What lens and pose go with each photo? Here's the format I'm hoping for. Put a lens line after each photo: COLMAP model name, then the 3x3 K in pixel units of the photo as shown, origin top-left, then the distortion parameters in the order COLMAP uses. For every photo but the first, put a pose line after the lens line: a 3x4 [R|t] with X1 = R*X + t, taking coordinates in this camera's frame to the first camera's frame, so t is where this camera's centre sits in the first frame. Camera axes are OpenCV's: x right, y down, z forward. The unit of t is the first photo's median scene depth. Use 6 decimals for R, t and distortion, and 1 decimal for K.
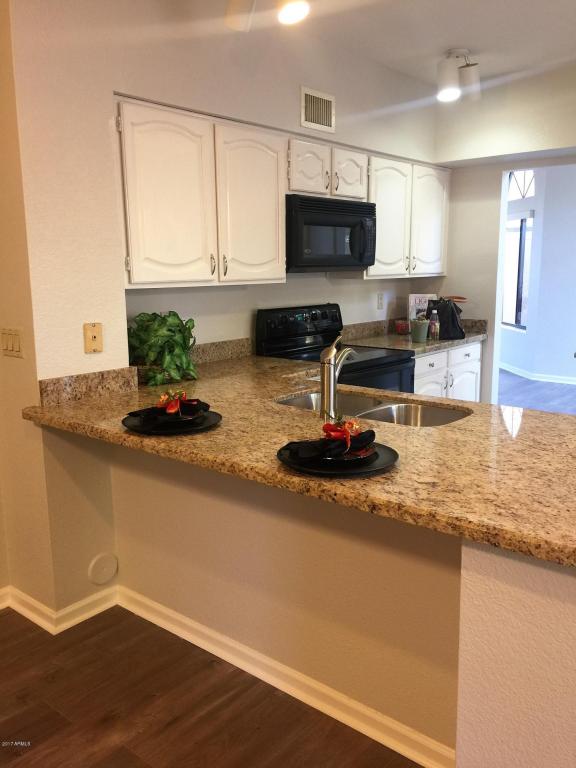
lens RADIAL K [[666.2, 0, 304.3], [0, 666.2, 380.9], [0, 0, 1]] dist [0.081643, -0.134954]
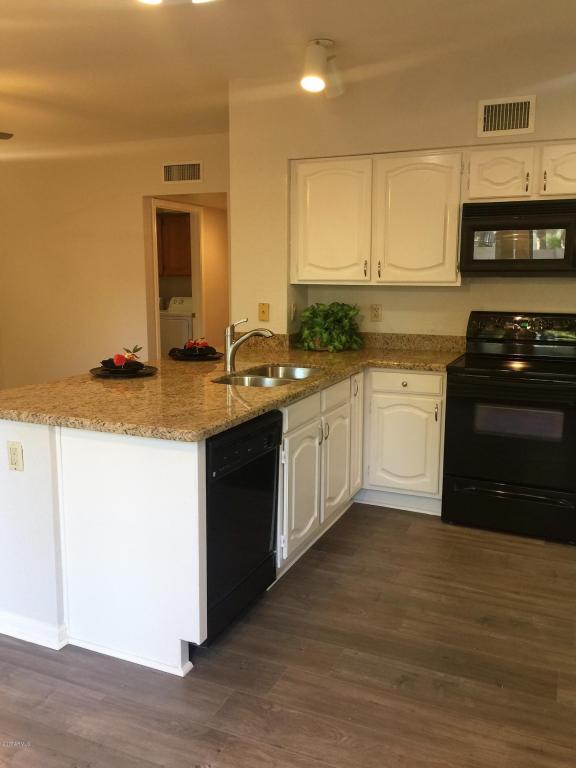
lens RADIAL K [[652.9, 0, 294.1], [0, 652.9, 379.7], [0, 0, 1]] dist [0.081278, -0.124754]
pose [[0.259521, 0.169118, -0.950814, 0.896573], [-0.173700, 0.976665, 0.126305, -0.083601], [0.949988, 0.132377, 0.282841, 0.449863]]
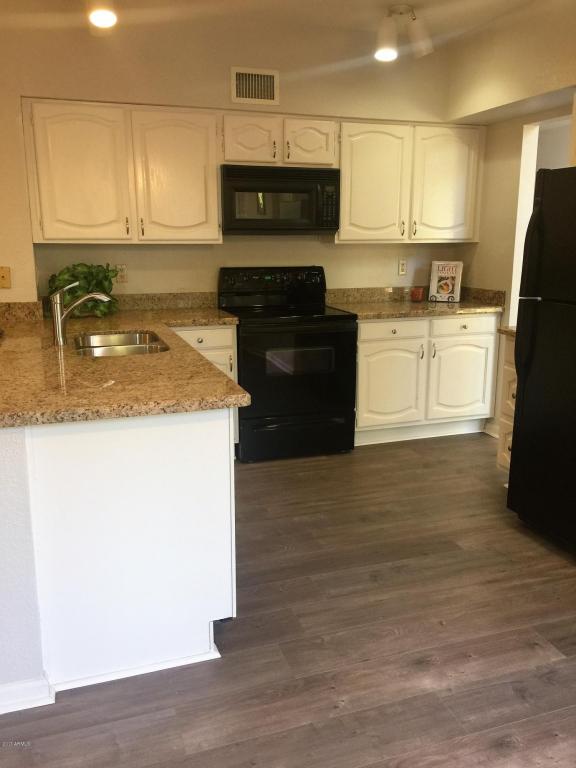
lens RADIAL K [[652.9, 0, 294.1], [0, 652.9, 379.7], [0, 0, 1]] dist [0.081278, -0.124754]
pose [[0.846835, 0.123601, -0.517295, 0.658479], [-0.100033, 0.992278, 0.073333, -0.010501], [0.522364, -0.010355, 0.852659, 0.102573]]
